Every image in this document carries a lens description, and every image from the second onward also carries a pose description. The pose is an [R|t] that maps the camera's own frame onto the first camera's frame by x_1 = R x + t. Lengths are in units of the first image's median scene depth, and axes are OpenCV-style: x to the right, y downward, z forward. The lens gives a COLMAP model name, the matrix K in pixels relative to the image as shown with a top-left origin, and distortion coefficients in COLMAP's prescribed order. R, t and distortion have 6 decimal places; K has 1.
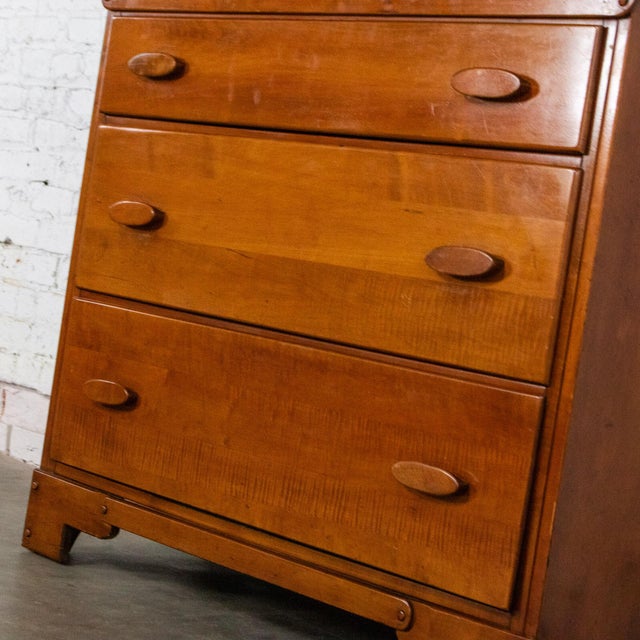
lens RADIAL K [[1840.7, 0, 291.0], [0, 1840.7, 283.6], [0, 0, 1]] dist [0.011510, 0.000000]
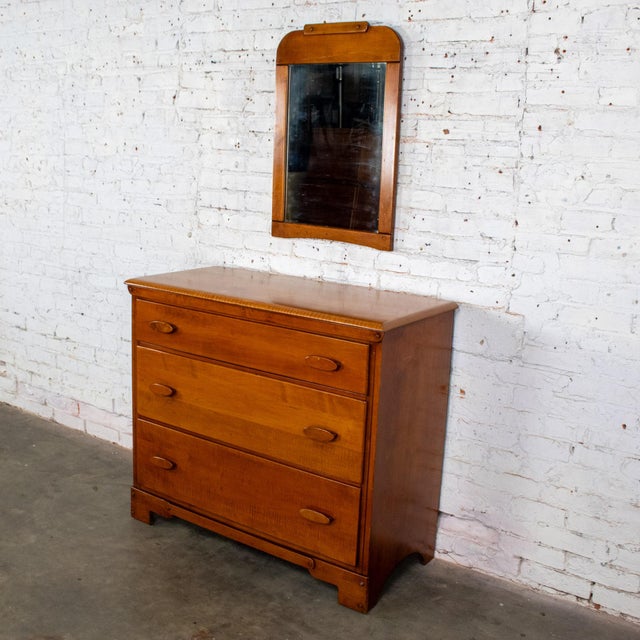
lens RADIAL K [[832.7, 0, 284.7], [0, 832.7, 310.6], [0, 0, 1]] dist [-0.124788, 0.000000]
pose [[0.972435, -0.150688, 0.177940, -0.112998], [0.114341, 0.973241, 0.199317, -0.360794], [-0.203213, -0.173477, 0.963644, -0.023403]]
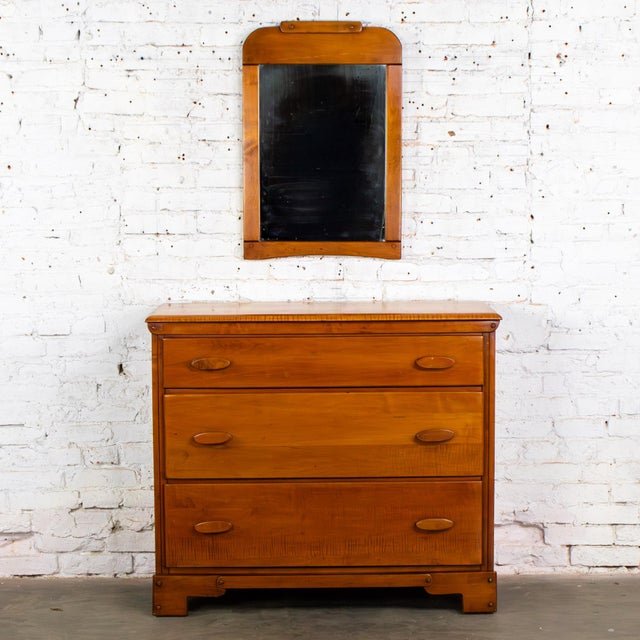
lens RADIAL K [[1656.1, 0, 335.0], [0, 1656.1, 340.4], [0, 0, 1]] dist [-0.076817, 0.000000]
pose [[0.637207, -0.224470, 0.737279, -1.440636], [0.120818, 0.973911, 0.192096, -0.520657], [-0.761163, -0.033328, 0.647703, -0.287276]]
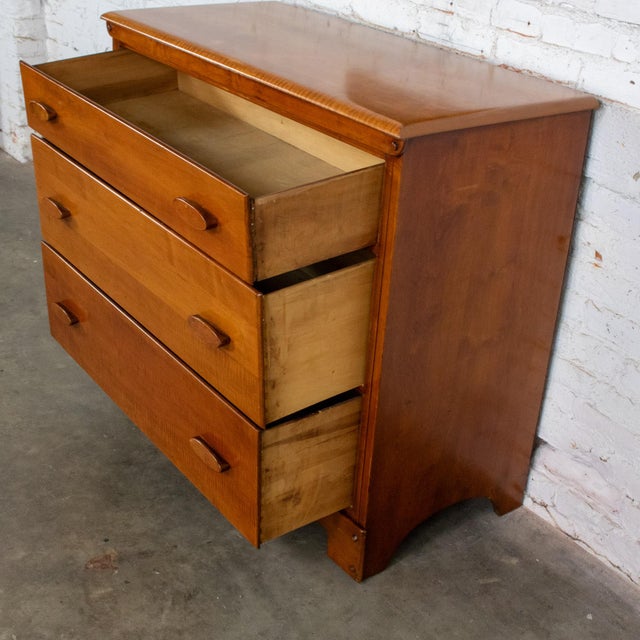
lens RADIAL K [[1033.0, 0, 296.7], [0, 1033.0, 307.0], [0, 0, 1]] dist [-0.115760, 0.000000]
pose [[0.989331, -0.031649, -0.142203, 0.181236], [0.085607, 0.916104, 0.391696, -0.300141], [0.117876, -0.399691, 0.909039, 0.215678]]
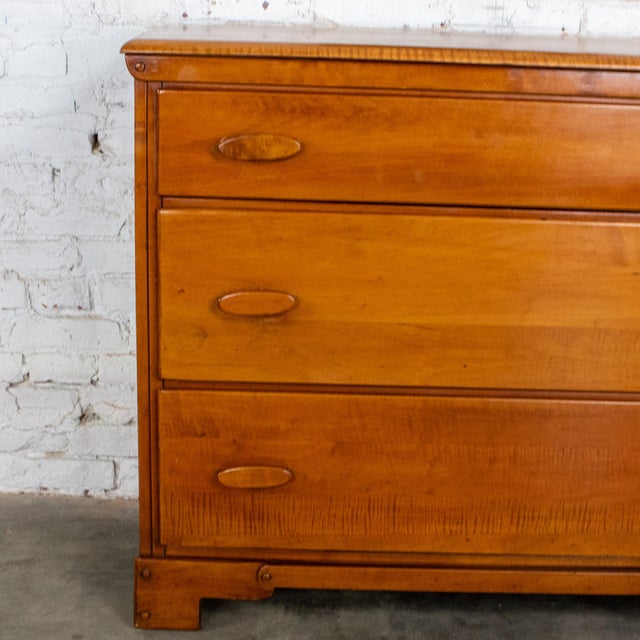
lens RADIAL K [[1244.6, 0, 305.9], [0, 1244.6, 360.0], [0, 0, 1]] dist [-0.111404, 0.000000]
pose [[0.668366, -0.345777, 0.658578, -0.562515], [0.089654, 0.916378, 0.390145, -0.290692], [-0.738410, -0.201715, 0.643476, 0.617686]]
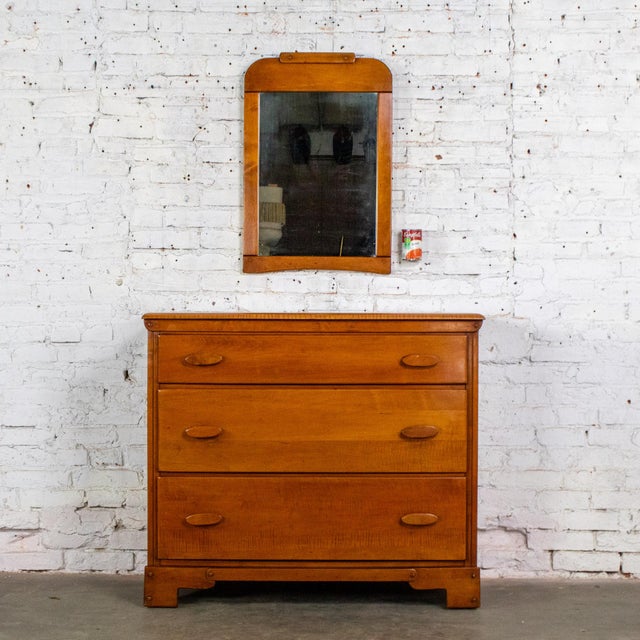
lens RADIAL K [[1313.1, 0, 308.6], [0, 1313.1, 302.9], [0, 0, 1]] dist [-0.106009, 0.000000]
pose [[0.670616, -0.138351, 0.728789, -1.173530], [0.116447, 0.989907, 0.080769, -0.316989], [-0.732608, 0.030700, 0.679958, -0.099490]]
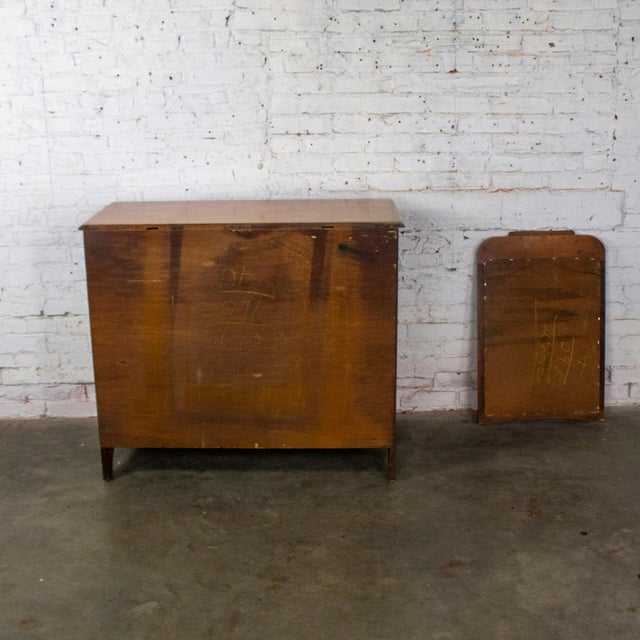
lens RADIAL K [[927.2, 0, 309.8], [0, 927.2, 308.6], [0, 0, 1]] dist [-0.101417, 0.000000]
pose [[0.638784, -0.359919, 0.680009, -1.007540], [0.134567, 0.922476, 0.361843, -0.532037], [-0.757526, -0.139633, 0.637696, 0.347639]]
